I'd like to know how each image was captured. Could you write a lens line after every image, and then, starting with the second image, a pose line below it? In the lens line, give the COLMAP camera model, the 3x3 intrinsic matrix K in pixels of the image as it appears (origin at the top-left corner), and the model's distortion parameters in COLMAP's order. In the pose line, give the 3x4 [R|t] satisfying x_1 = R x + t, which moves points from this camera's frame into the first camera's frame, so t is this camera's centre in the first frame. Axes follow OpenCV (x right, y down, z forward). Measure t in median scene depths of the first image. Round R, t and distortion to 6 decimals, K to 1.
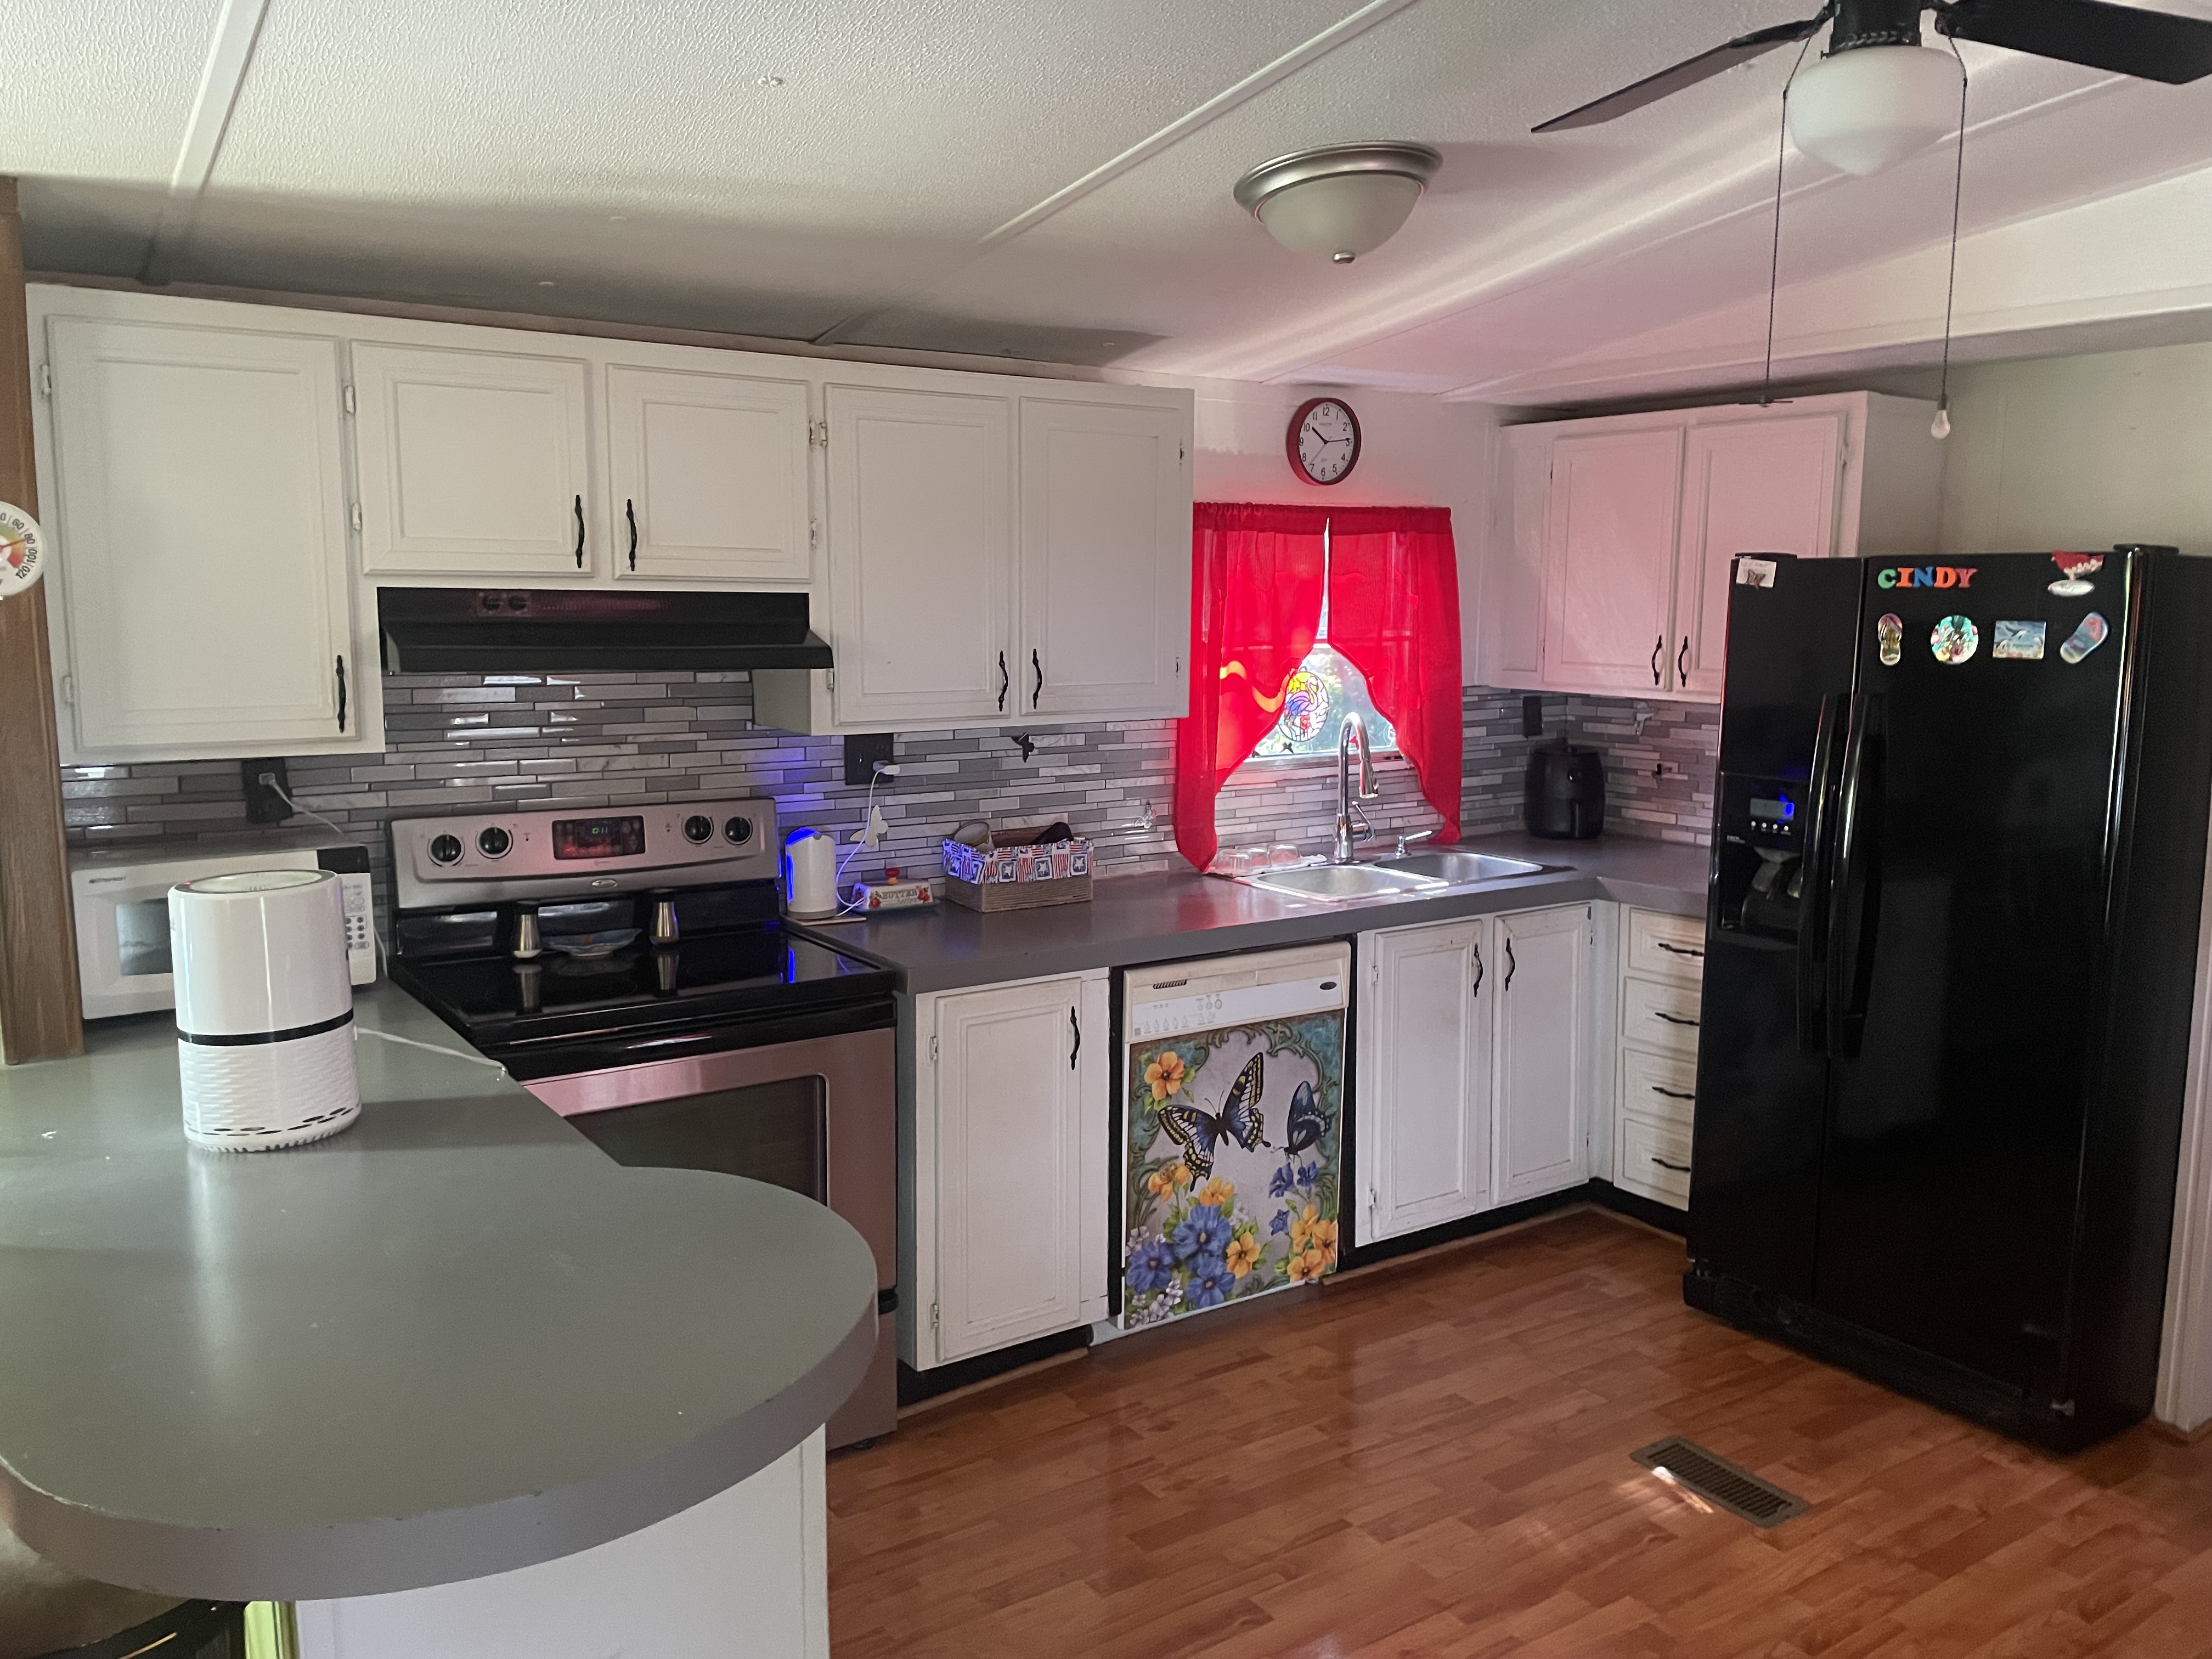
lens RADIAL K [[1670.8, 0, 1106.7], [0, 1670.8, 803.7], [0, 0, 1]] dist [0.067493, -0.094468]
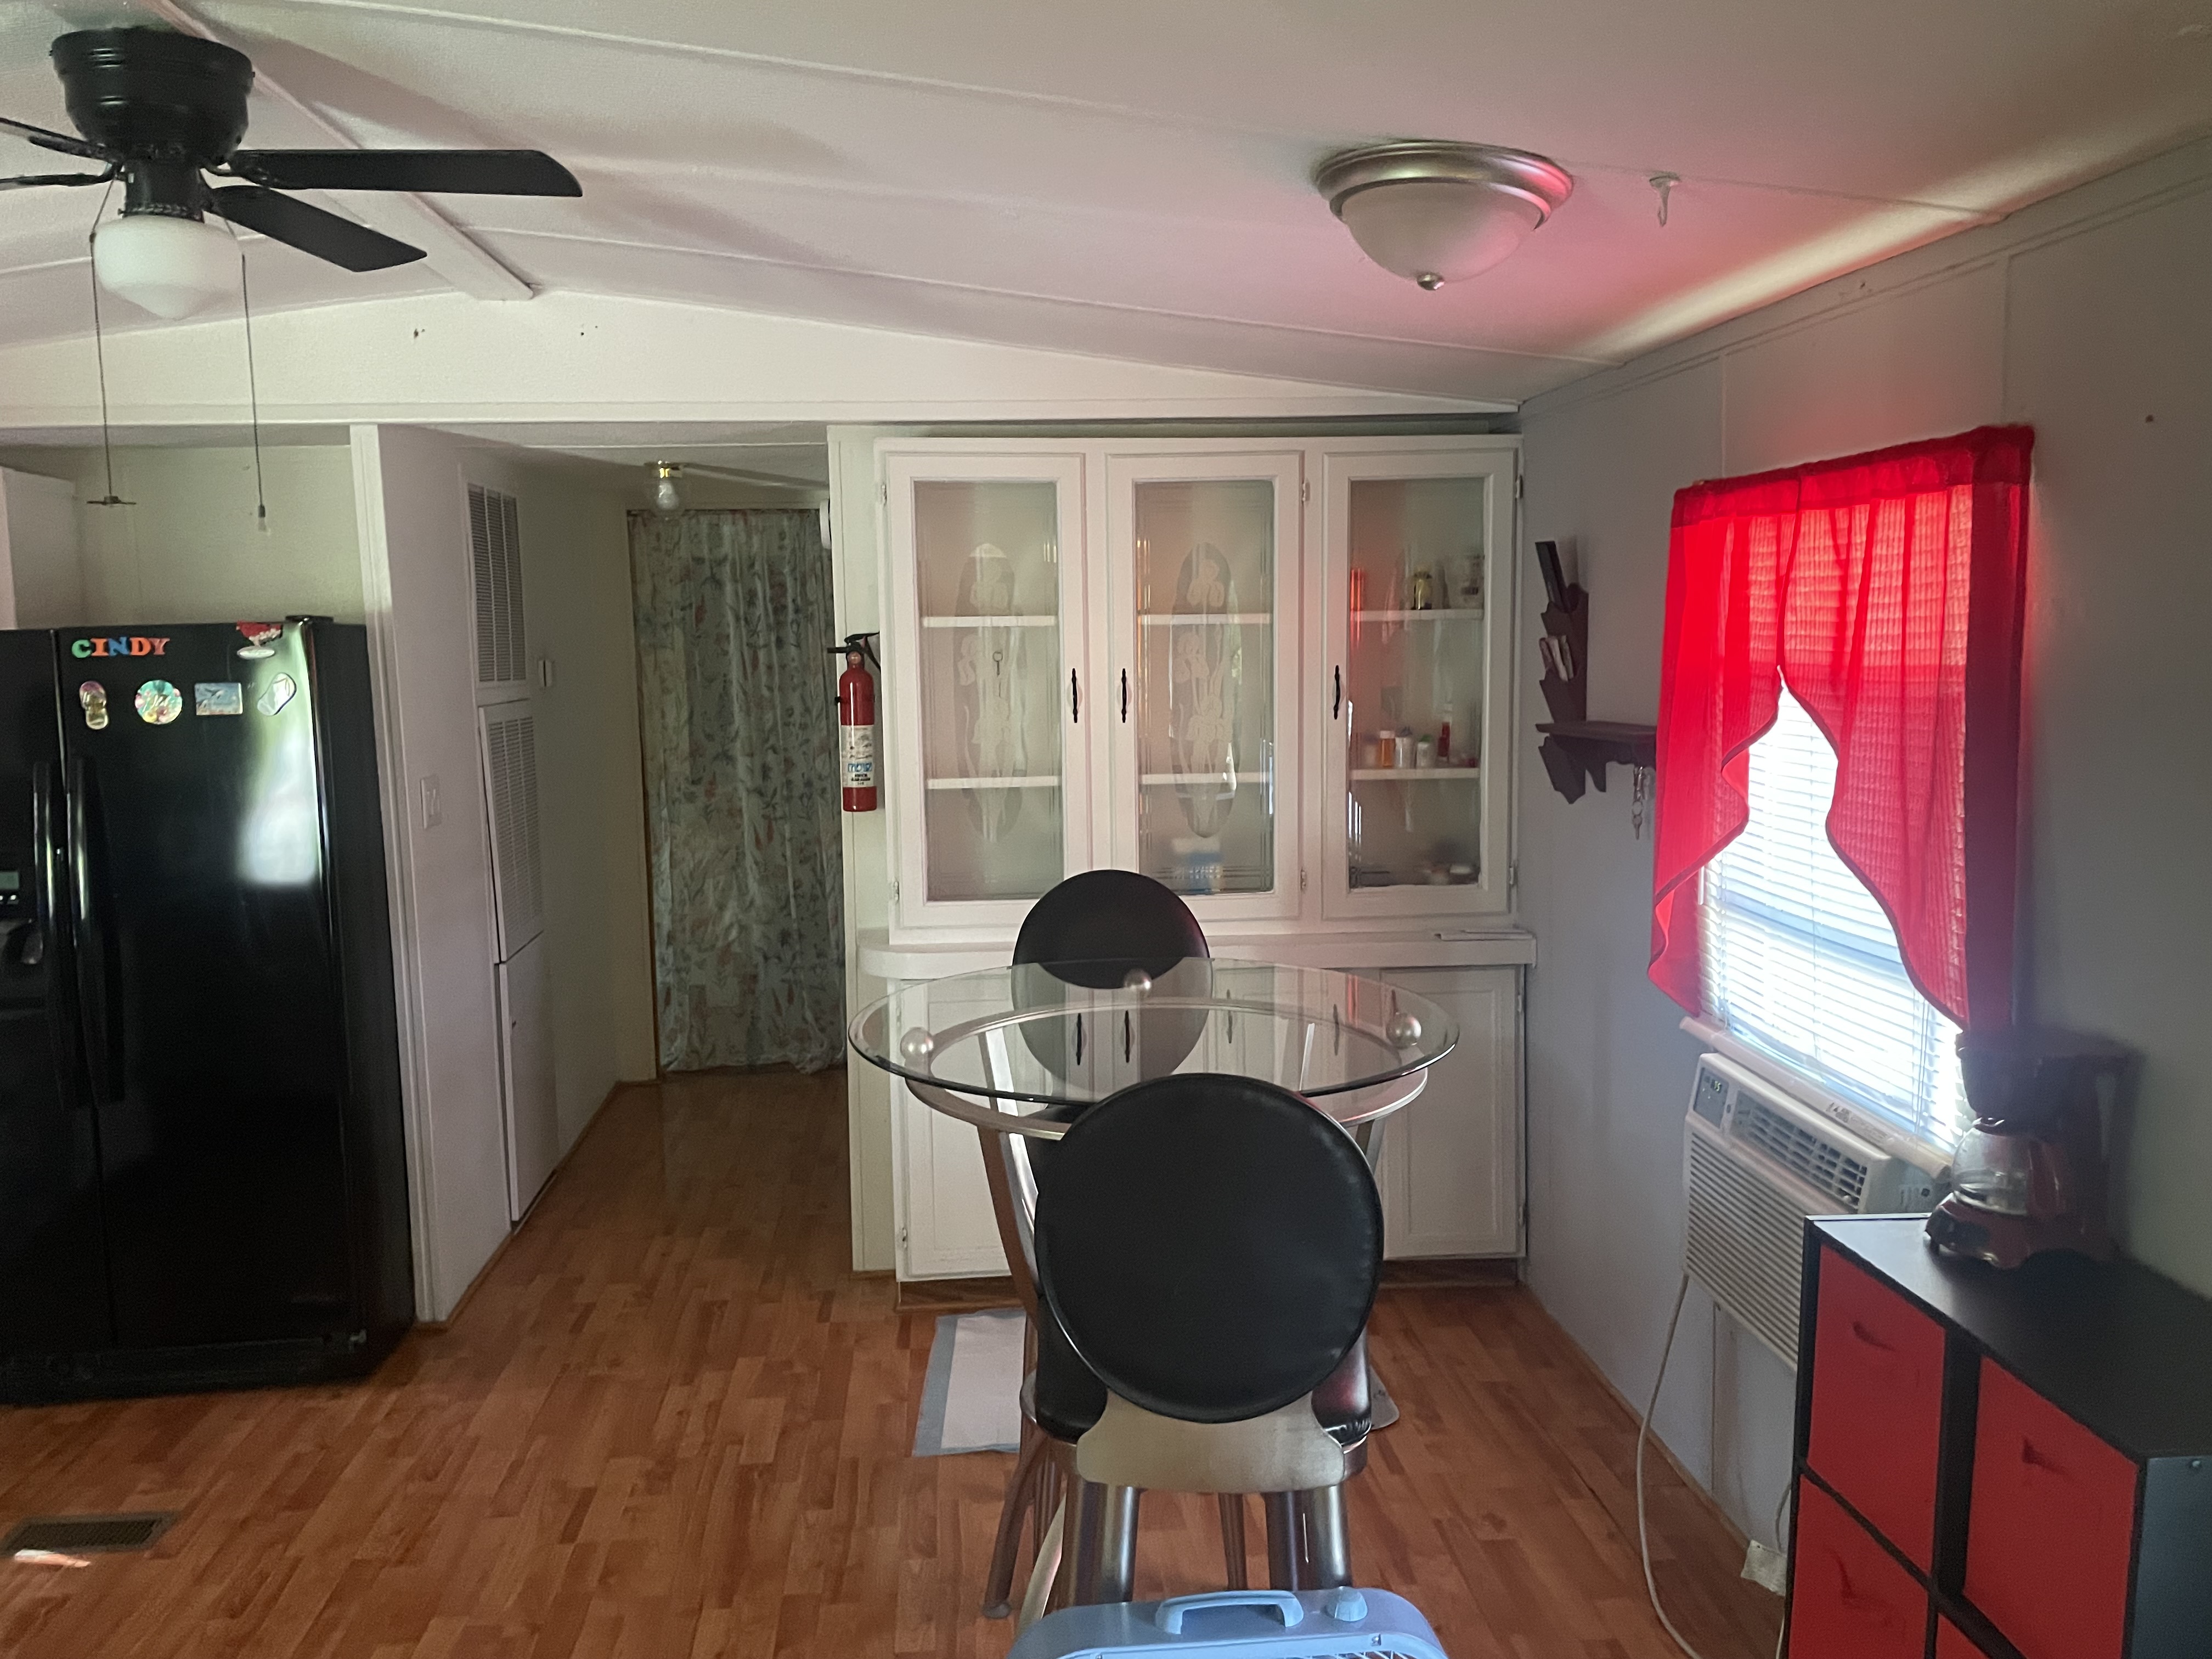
lens RADIAL K [[1670.8, 0, 1106.7], [0, 1670.8, 803.7], [0, 0, 1]] dist [0.067493, -0.094468]
pose [[0.470713, -0.111699, 0.875187, -0.183035], [0.140995, 0.988729, 0.050357, 0.000492], [-0.870948, 0.099694, 0.481156, -0.066807]]
